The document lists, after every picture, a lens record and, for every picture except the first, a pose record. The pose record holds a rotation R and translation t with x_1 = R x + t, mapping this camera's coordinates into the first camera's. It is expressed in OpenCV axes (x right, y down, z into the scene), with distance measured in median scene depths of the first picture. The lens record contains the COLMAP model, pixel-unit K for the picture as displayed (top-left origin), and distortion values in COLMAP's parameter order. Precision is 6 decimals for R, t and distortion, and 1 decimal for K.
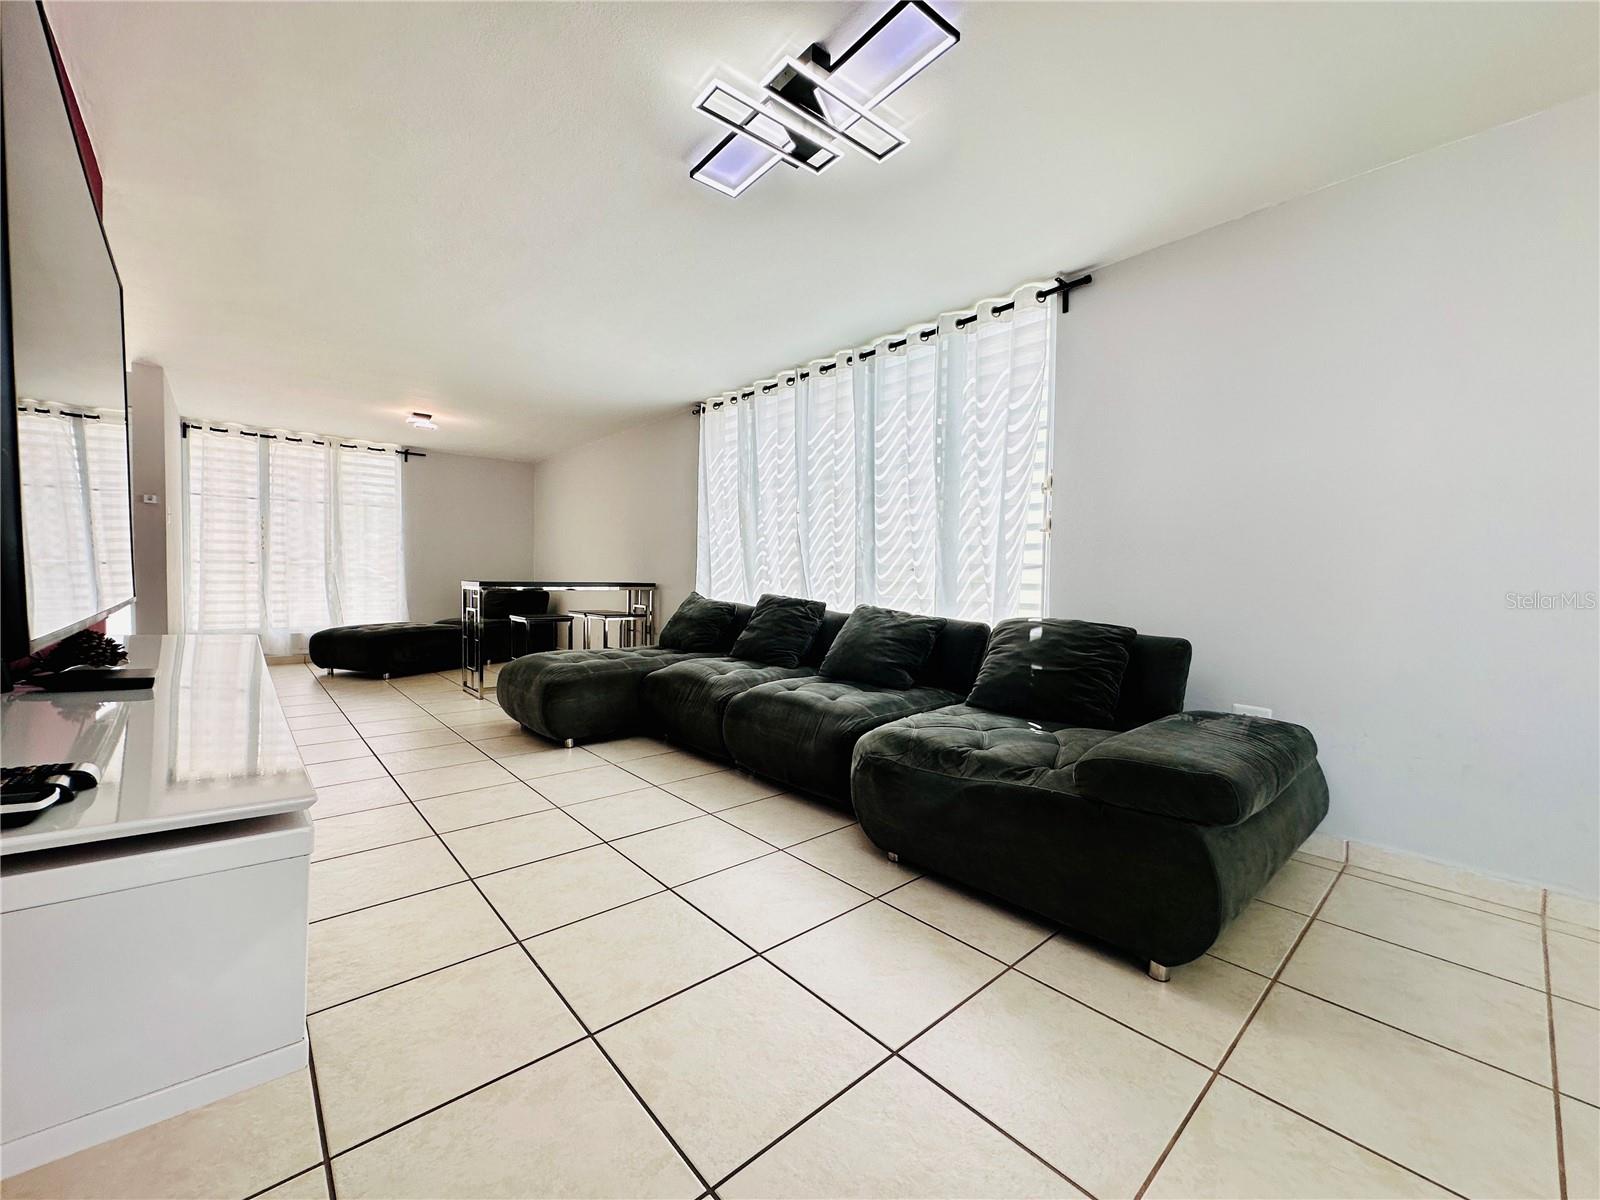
lens RADIAL K [[639.5, 0, 798.9], [0, 639.5, 597.3], [0, 0, 1]] dist [-0.006835, 0.003032]
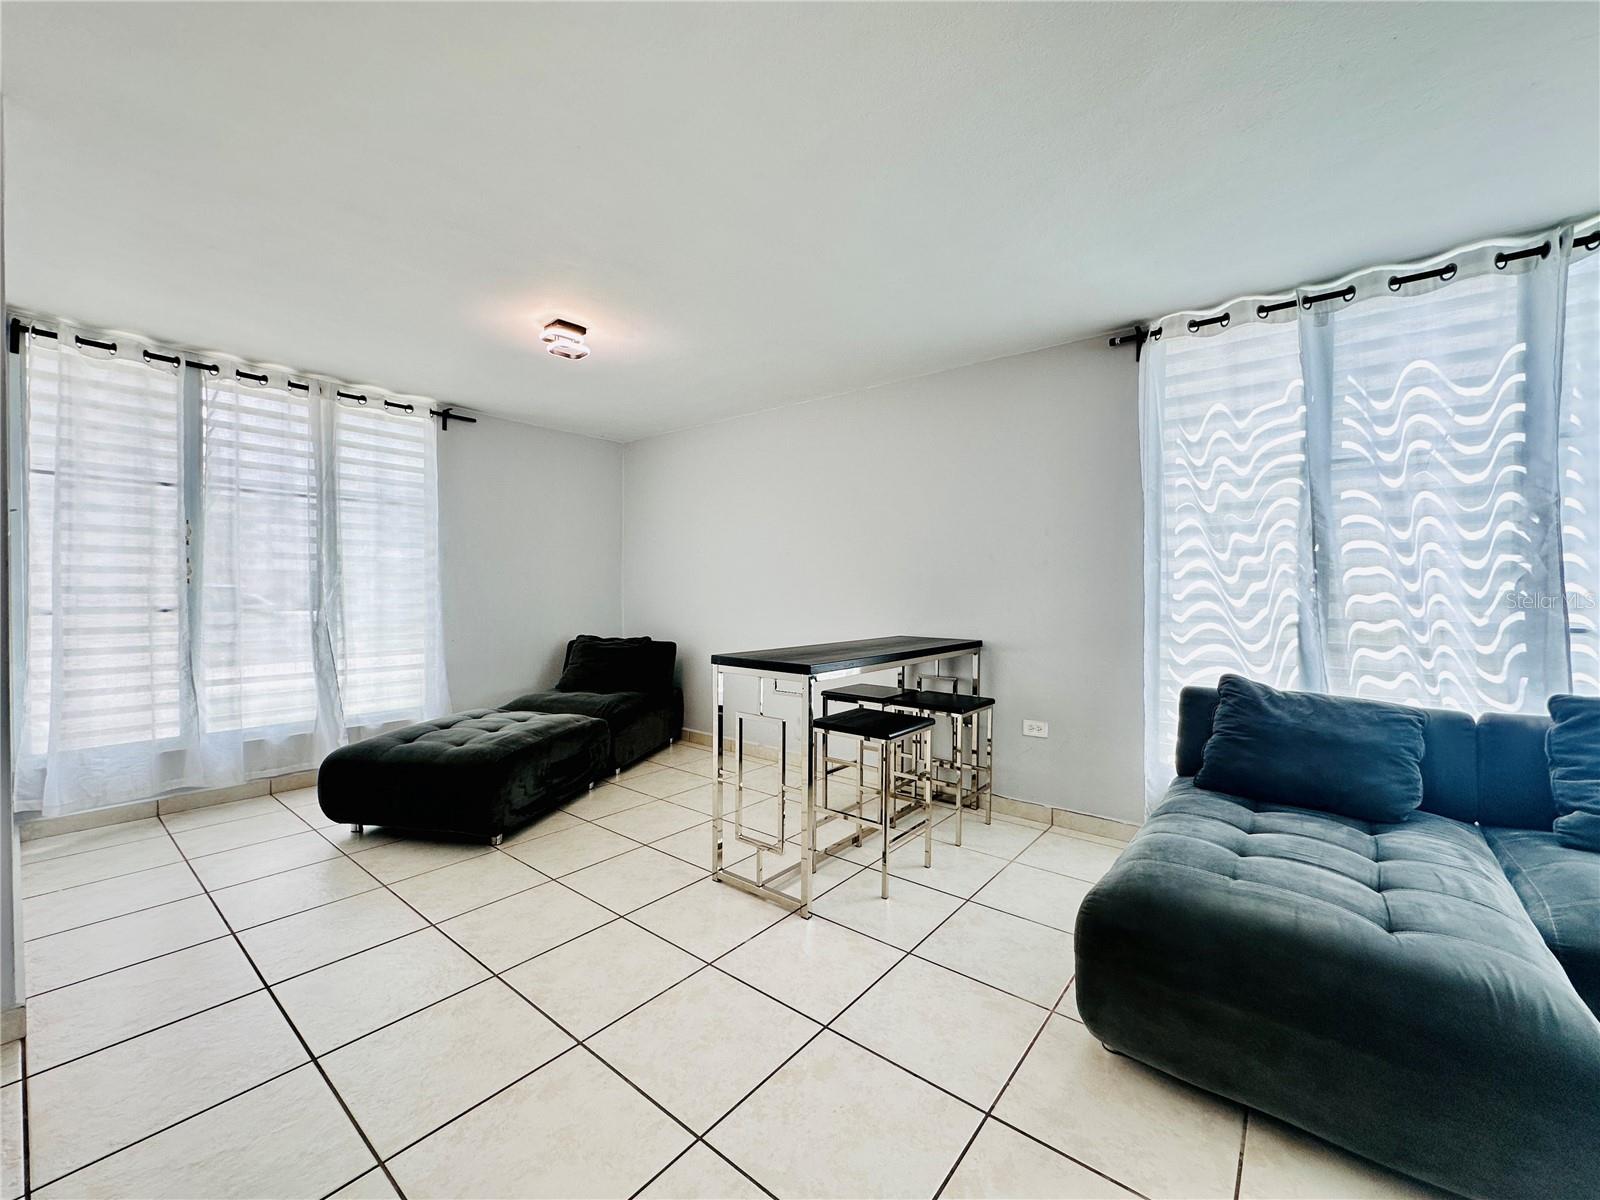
lens RADIAL K [[639.5, 0, 800.4], [0, 639.5, 602.7], [0, 0, 1]] dist [-0.006835, 0.003032]
pose [[0.987601, -0.009625, 0.156687, -0.438505], [0.010371, 0.999938, -0.003943, -0.053545], [-0.156639, 0.005519, 0.987641, 0.416867]]
